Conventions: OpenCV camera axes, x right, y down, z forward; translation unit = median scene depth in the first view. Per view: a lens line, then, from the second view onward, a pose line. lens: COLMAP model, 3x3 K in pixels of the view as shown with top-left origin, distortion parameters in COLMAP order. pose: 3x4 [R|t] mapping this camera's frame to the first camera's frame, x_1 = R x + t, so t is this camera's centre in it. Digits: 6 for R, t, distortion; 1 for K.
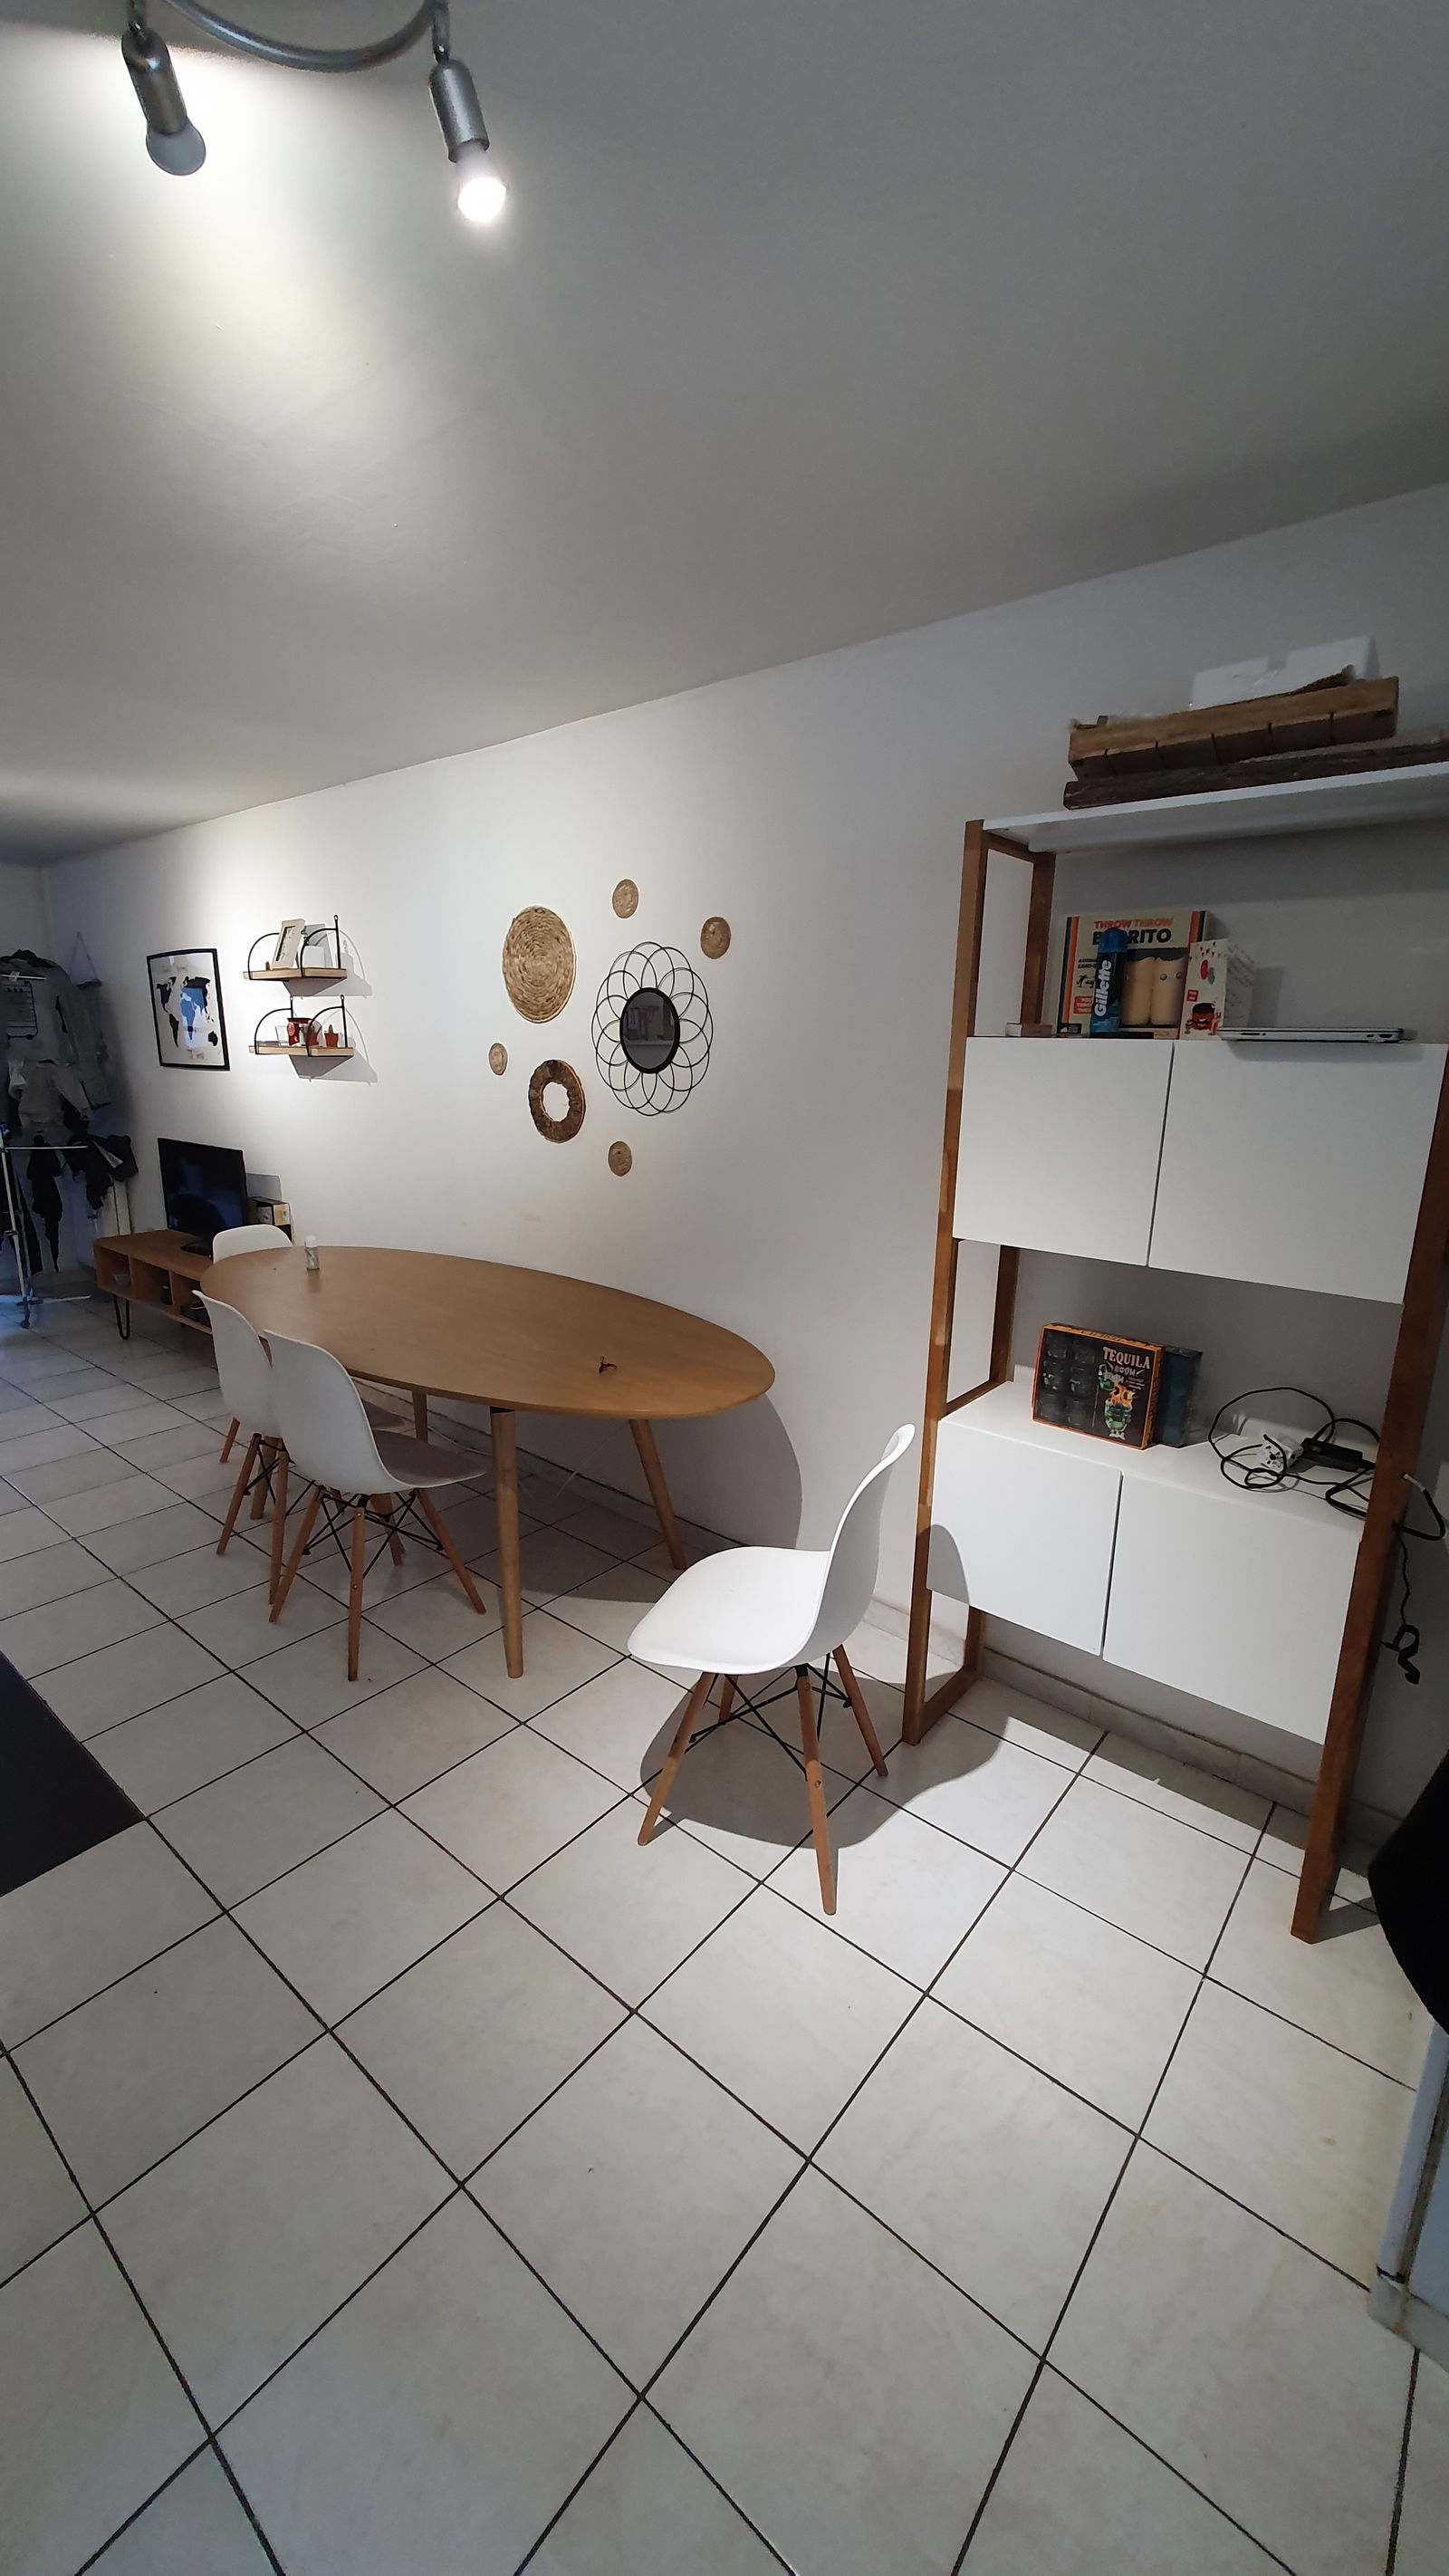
lens RADIAL K [[1013.4, 0, 724.5], [0, 1013.4, 1288.0], [0, 0, 1]] dist [0.001667, 0.000126]
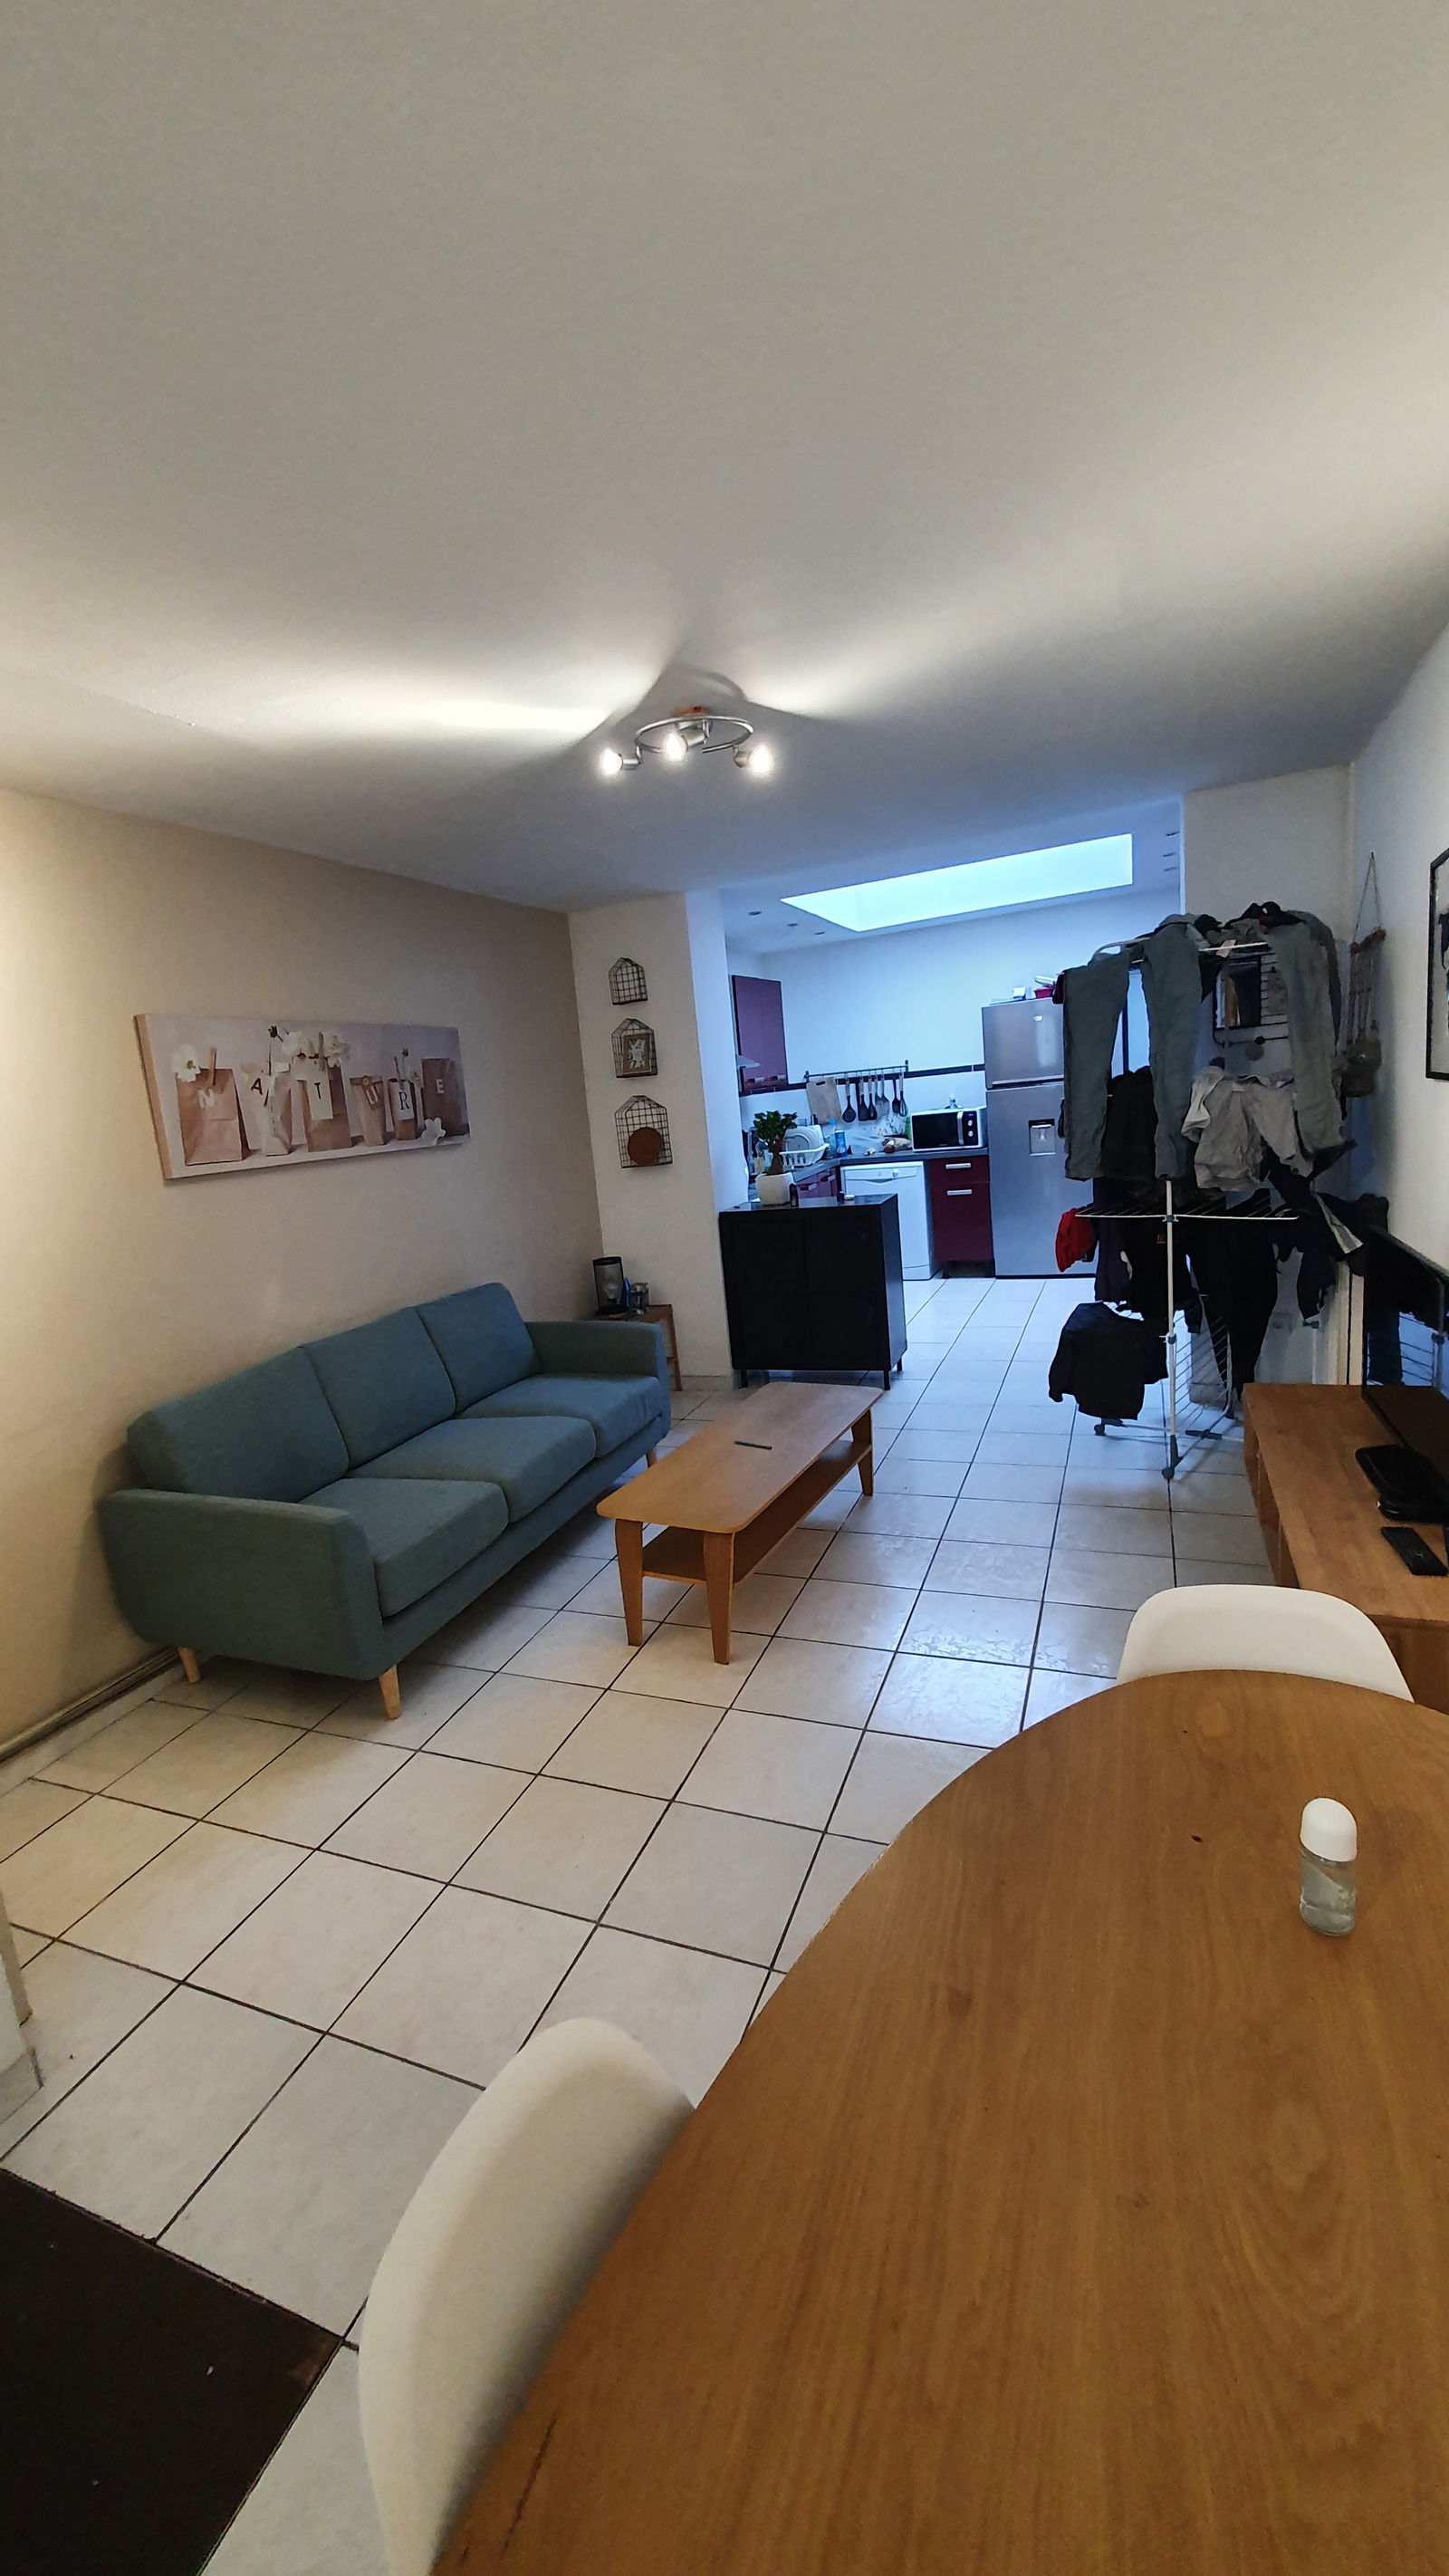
lens RADIAL K [[1013.4, 0, 724.5], [0, 1013.4, 1288.0], [0, 0, 1]] dist [0.001667, 0.000126]
pose [[0.294331, 0.145191, -0.944611, -0.160177], [-0.133270, 0.984971, 0.109868, -0.121451], [0.946366, 0.093551, 0.309257, 0.508292]]
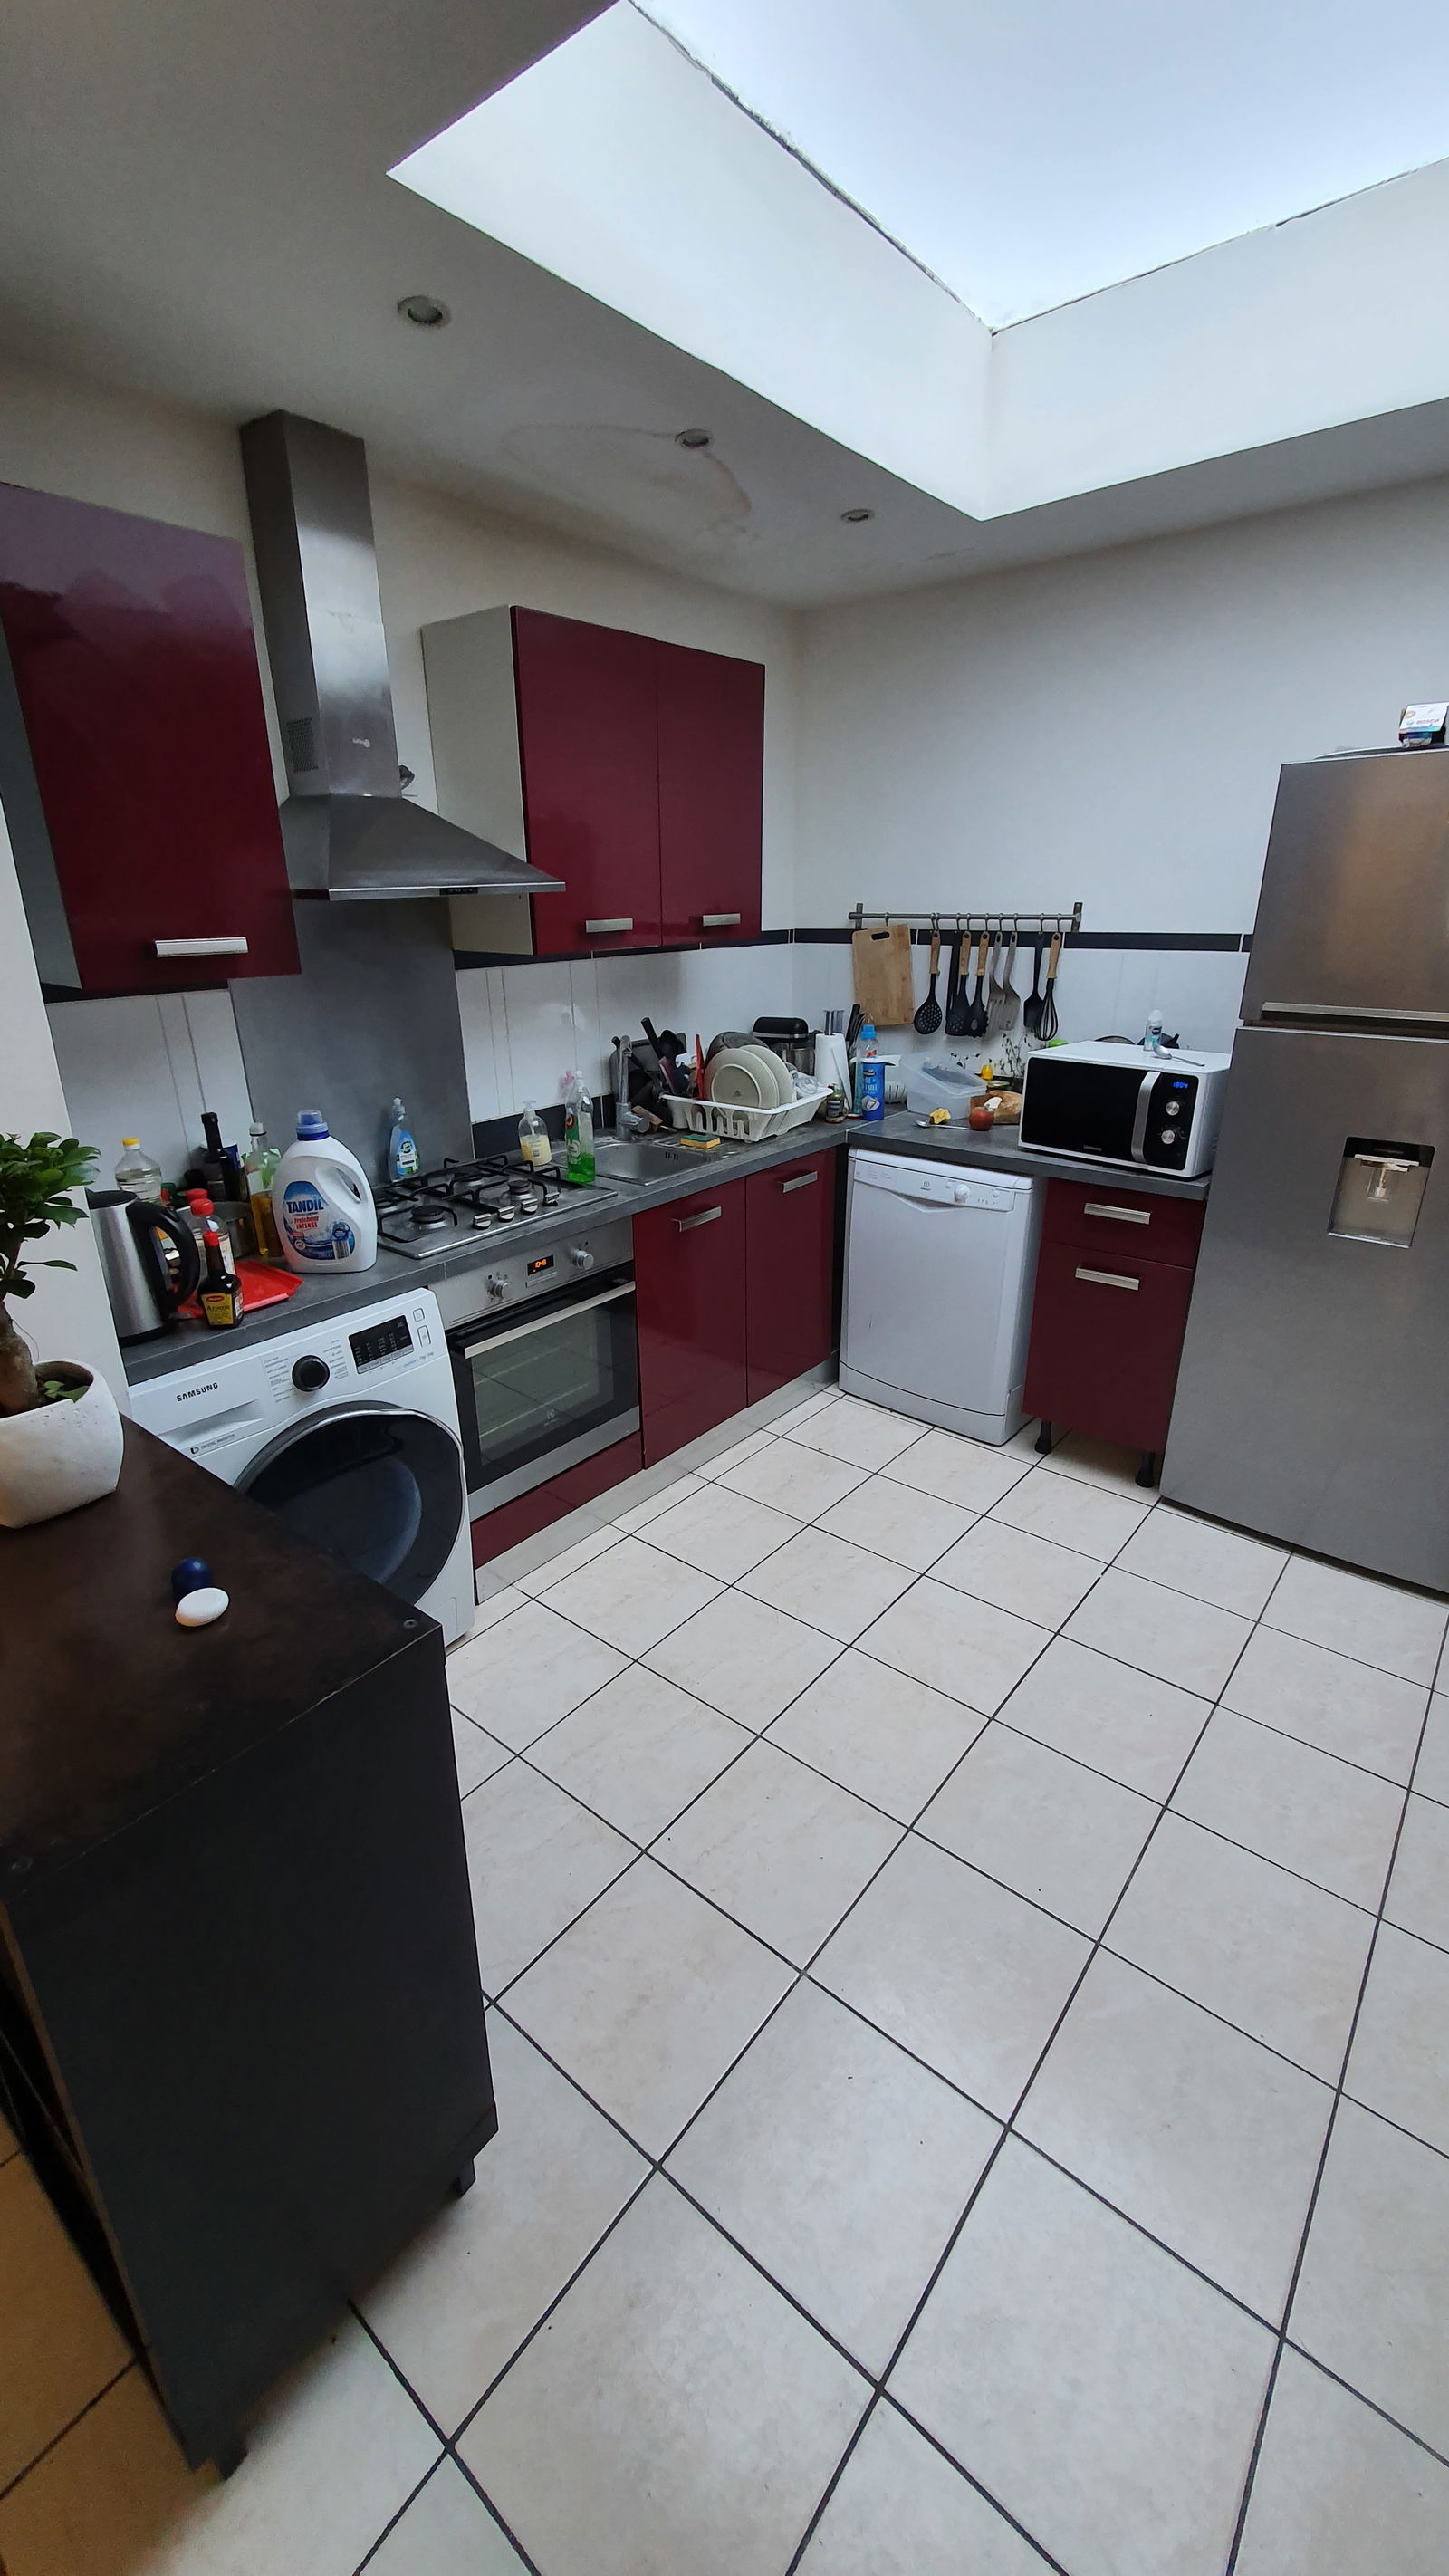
lens RADIAL K [[1013.4, 0, 724.5], [0, 1013.4, 1288.0], [0, 0, 1]] dist [0.001667, 0.000126]
pose [[0.009663, 0.350148, -0.936645, -0.496945], [-0.240773, 0.909945, 0.337682, -0.189088], [0.970533, 0.222255, 0.093099, 0.726975]]
